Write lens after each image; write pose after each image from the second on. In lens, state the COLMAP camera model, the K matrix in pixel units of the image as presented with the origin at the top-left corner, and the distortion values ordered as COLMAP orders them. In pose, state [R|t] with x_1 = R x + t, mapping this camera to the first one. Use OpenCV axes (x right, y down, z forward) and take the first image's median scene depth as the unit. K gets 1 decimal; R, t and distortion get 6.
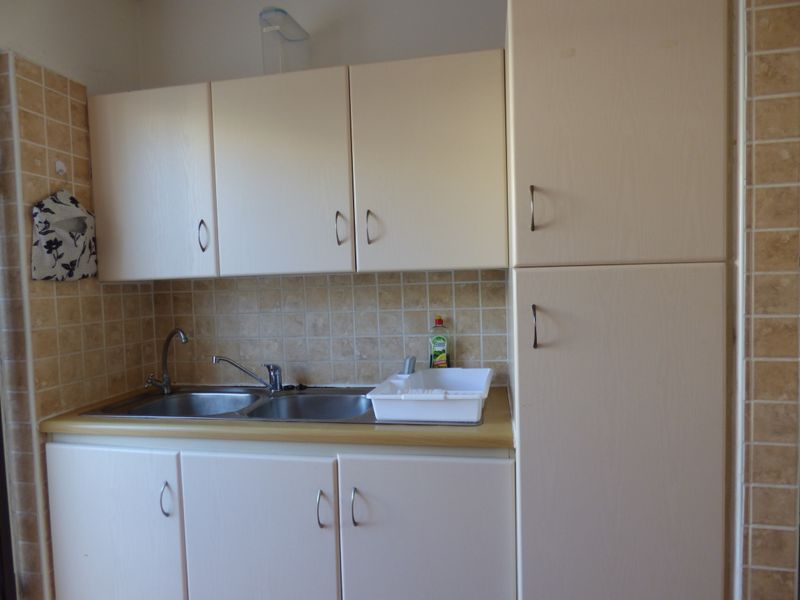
lens RADIAL K [[492.3, 0, 399.2], [0, 492.3, 298.9], [0, 0, 1]] dist [-0.007263, -0.000325]
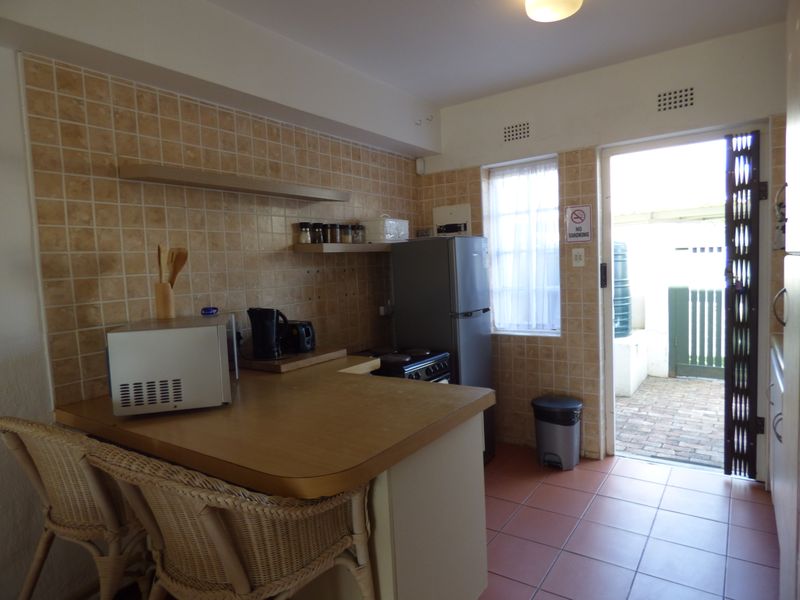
lens RADIAL K [[492.3, 0, 399.2], [0, 492.3, 298.9], [0, 0, 1]] dist [-0.007263, -0.000325]
pose [[-0.405481, 0.116949, -0.906591, 1.313266], [0.011372, 0.992351, 0.122925, -0.092906], [0.914033, 0.039534, -0.403710, 0.507201]]
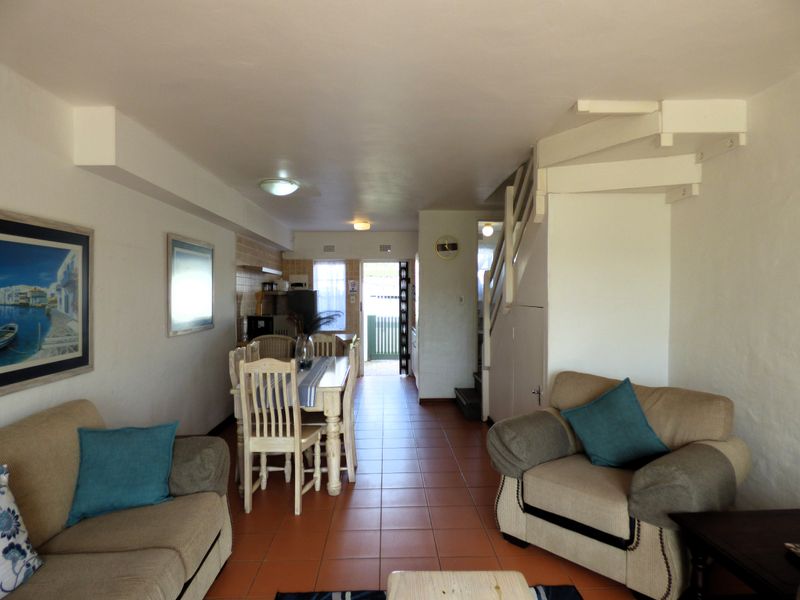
lens RADIAL K [[492.3, 0, 399.2], [0, 492.3, 298.9], [0, 0, 1]] dist [-0.007263, -0.000325]
pose [[0.221093, 0.041523, -0.974368, 4.533679], [-0.053312, 0.998114, 0.030437, -0.204051], [0.973794, 0.045216, 0.222890, -0.358120]]
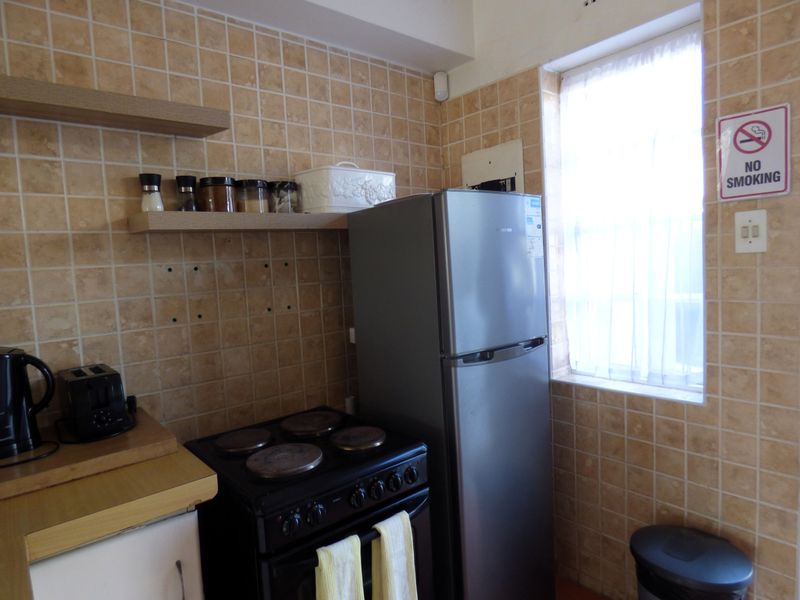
lens RADIAL K [[486.2, 0, 400.0], [0, 486.2, 300.0], [0, 0, 1]] dist [-0.009351, -0.002709]
pose [[-0.623842, 0.127331, -0.771108, 0.224086], [0.037026, 0.990346, 0.133579, -0.021653], [0.780673, 0.054781, -0.622534, 0.411103]]
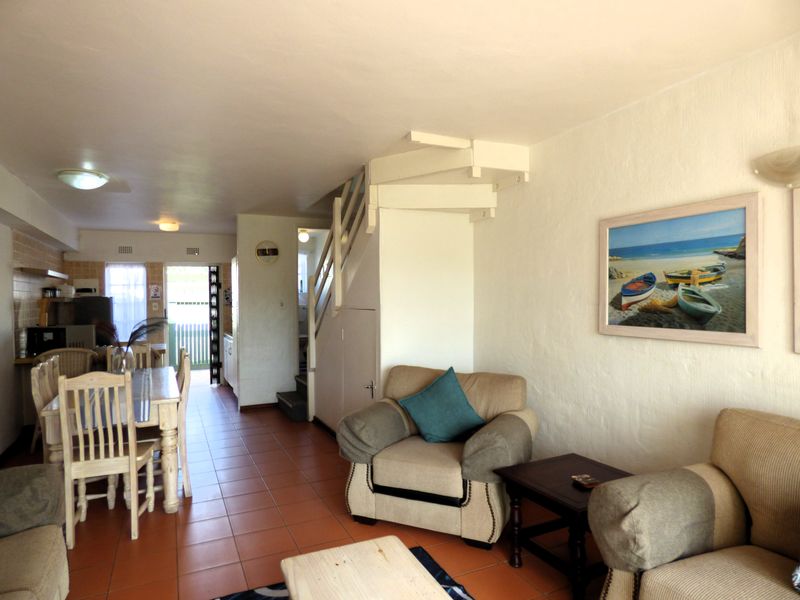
lens RADIAL K [[492.3, 0, 399.2], [0, 492.3, 298.9], [0, 0, 1]] dist [-0.007263, -0.000325]
pose [[0.592075, 0.027398, -0.805417, 4.575423], [-0.047029, 0.998893, -0.000592, -0.191528], [0.804510, 0.038228, 0.592708, -0.606831]]
